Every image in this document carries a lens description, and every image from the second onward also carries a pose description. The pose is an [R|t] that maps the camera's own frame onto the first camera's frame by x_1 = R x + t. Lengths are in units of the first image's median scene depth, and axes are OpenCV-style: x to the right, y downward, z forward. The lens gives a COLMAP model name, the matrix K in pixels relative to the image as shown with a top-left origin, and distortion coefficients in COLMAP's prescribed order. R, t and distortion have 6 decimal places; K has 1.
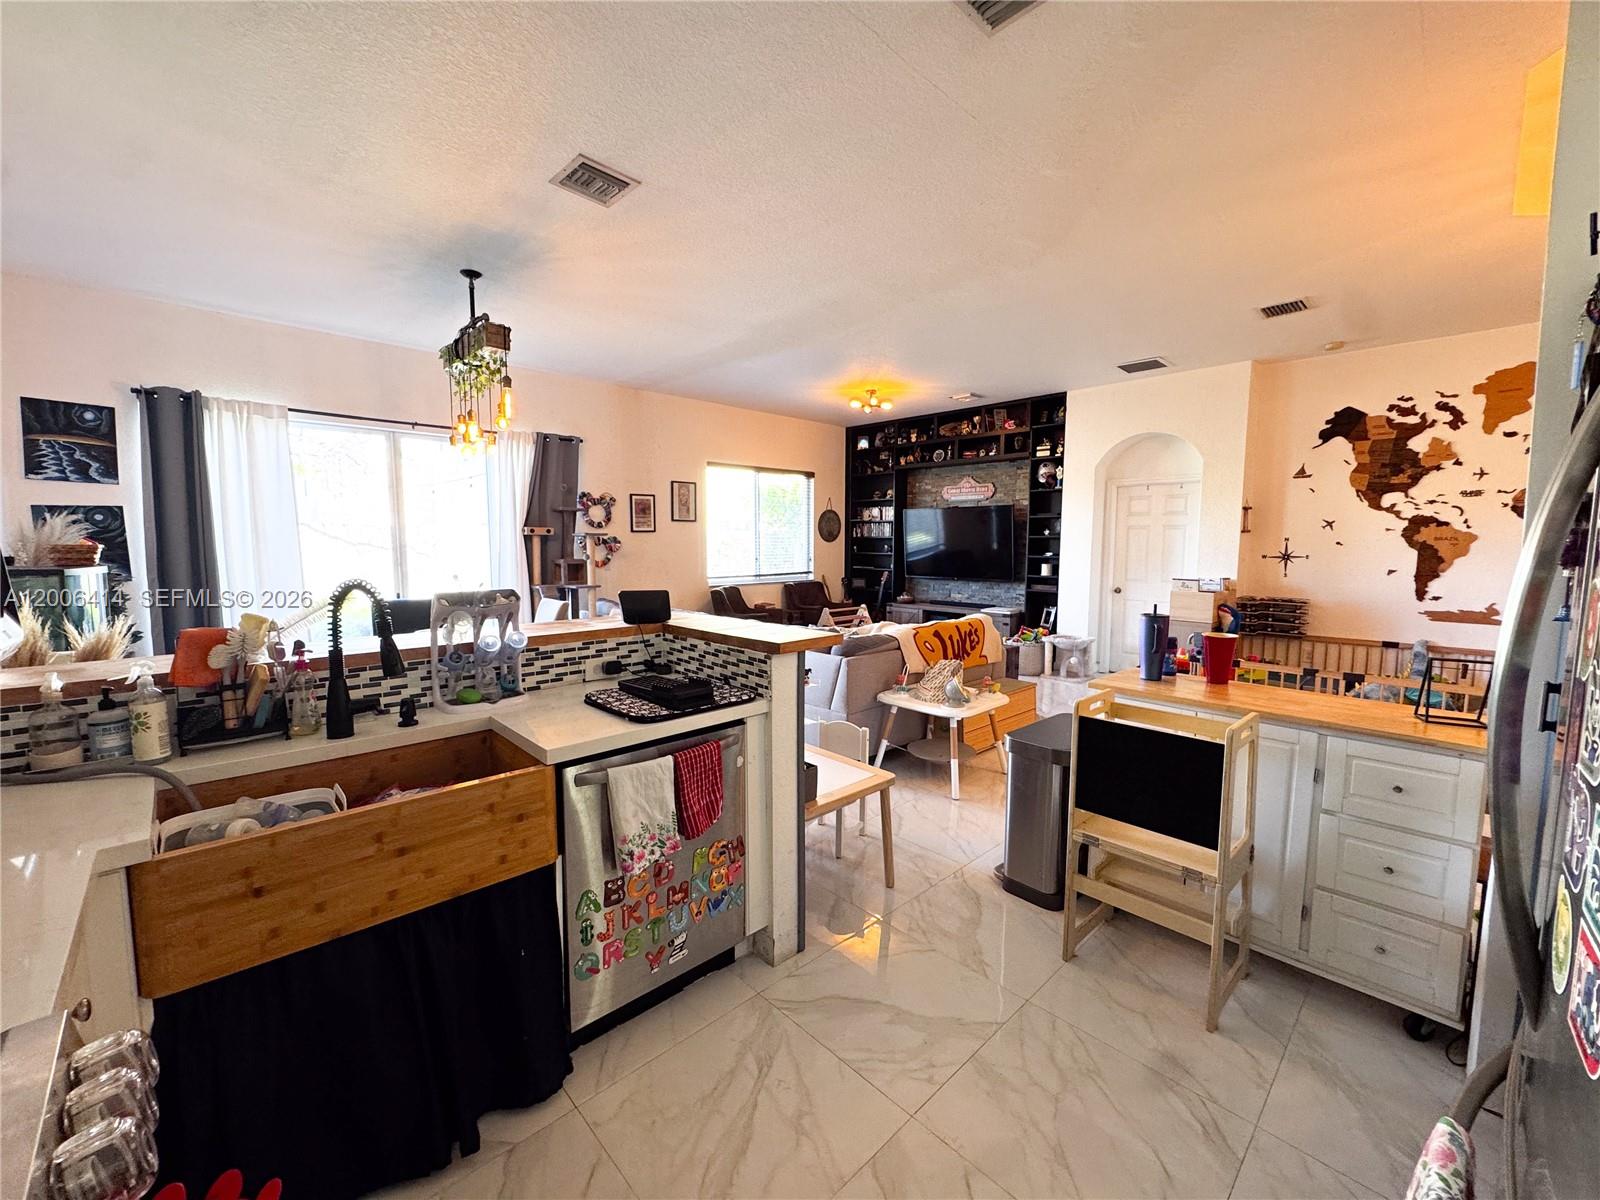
lens RADIAL K [[635.5, 0, 796.5], [0, 635.5, 598.0], [0, 0, 1]] dist [-0.002570, -0.000079]
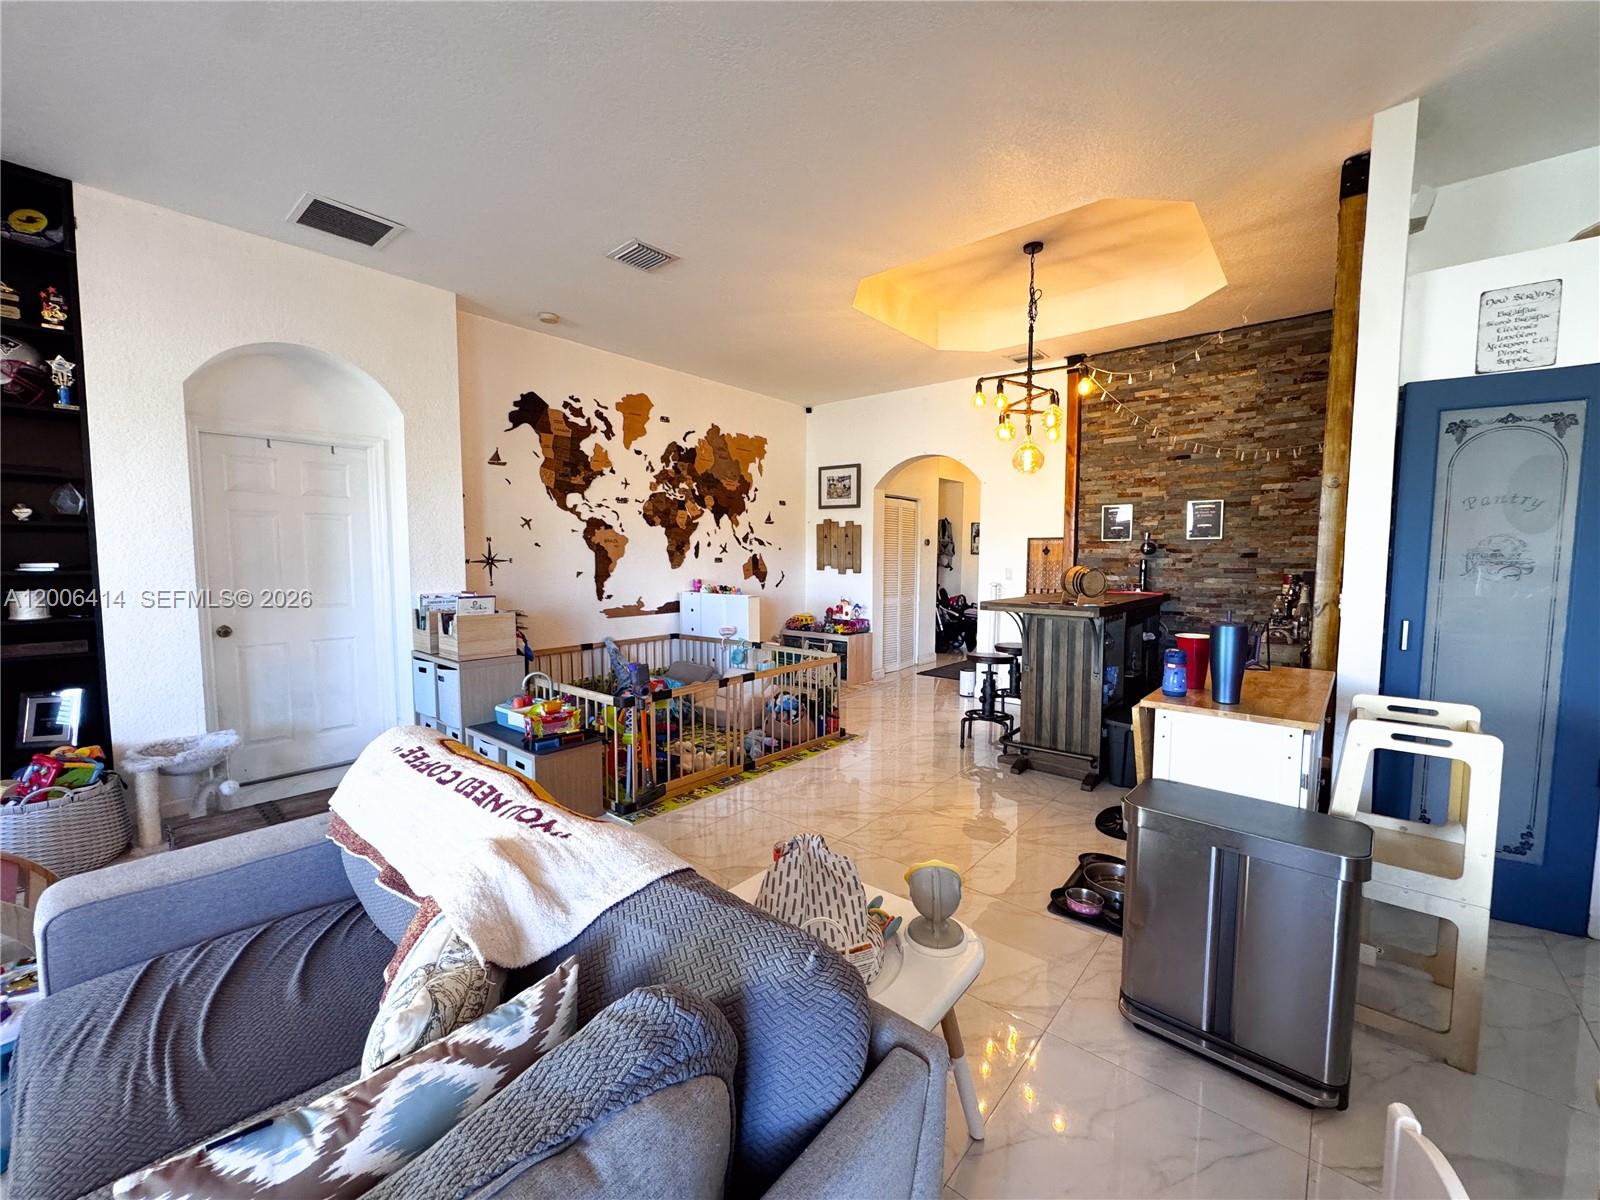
lens RADIAL K [[635.5, 0, 799.1], [0, 635.5, 600.7], [0, 0, 1]] dist [-0.002570, -0.000079]
pose [[-0.098062, -0.080595, 0.991911, -0.081982], [0.081668, 0.992702, 0.088733, -0.060655], [-0.991824, 0.089709, -0.090765, 0.767926]]
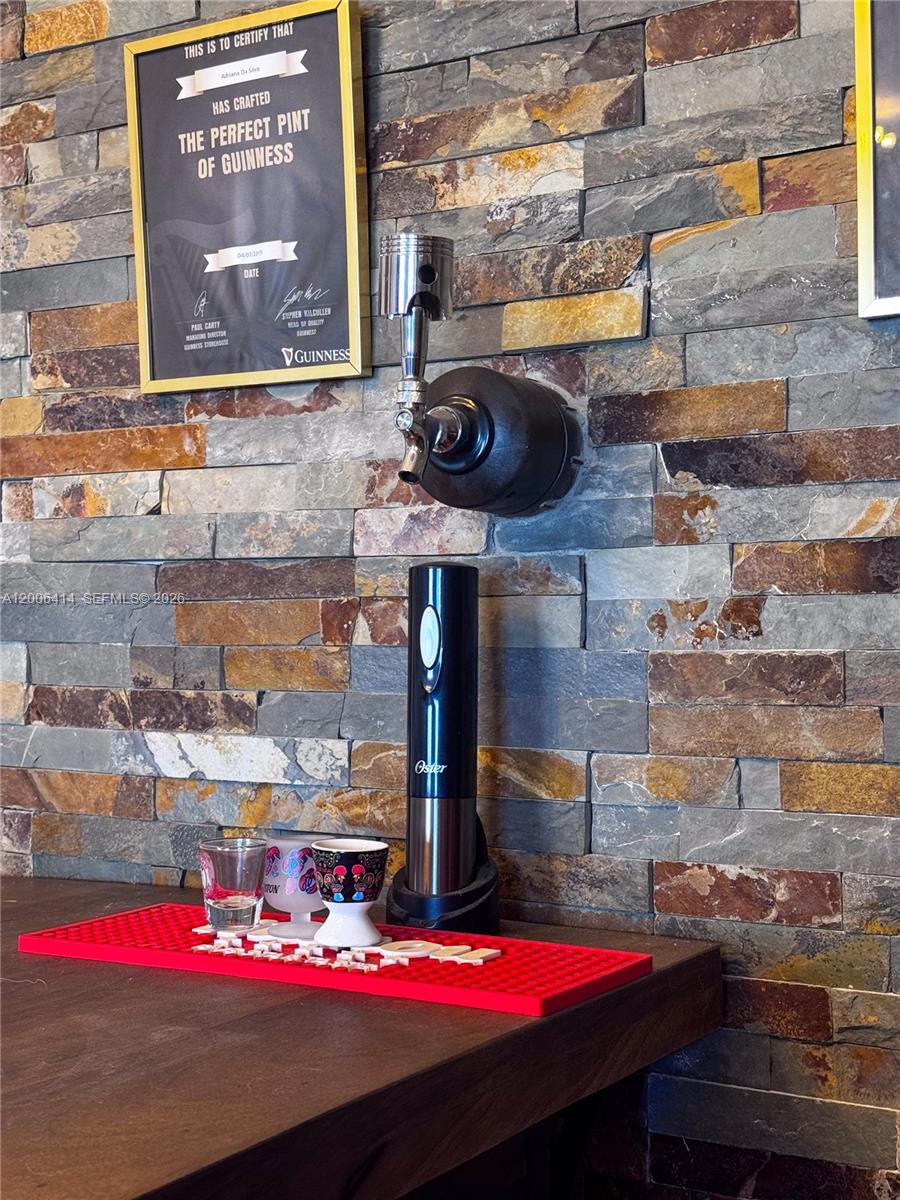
lens RADIAL K [[1687.6, 0, 450.2], [0, 1687.6, 600.9], [0, 0, 1]] dist [0.043875, 0.000000]
pose [[-0.255171, 0.003318, 0.966890, 0.612970], [0.084333, 0.996260, 0.018837, 0.007241], [-0.963211, 0.086348, -0.254496, 0.207710]]
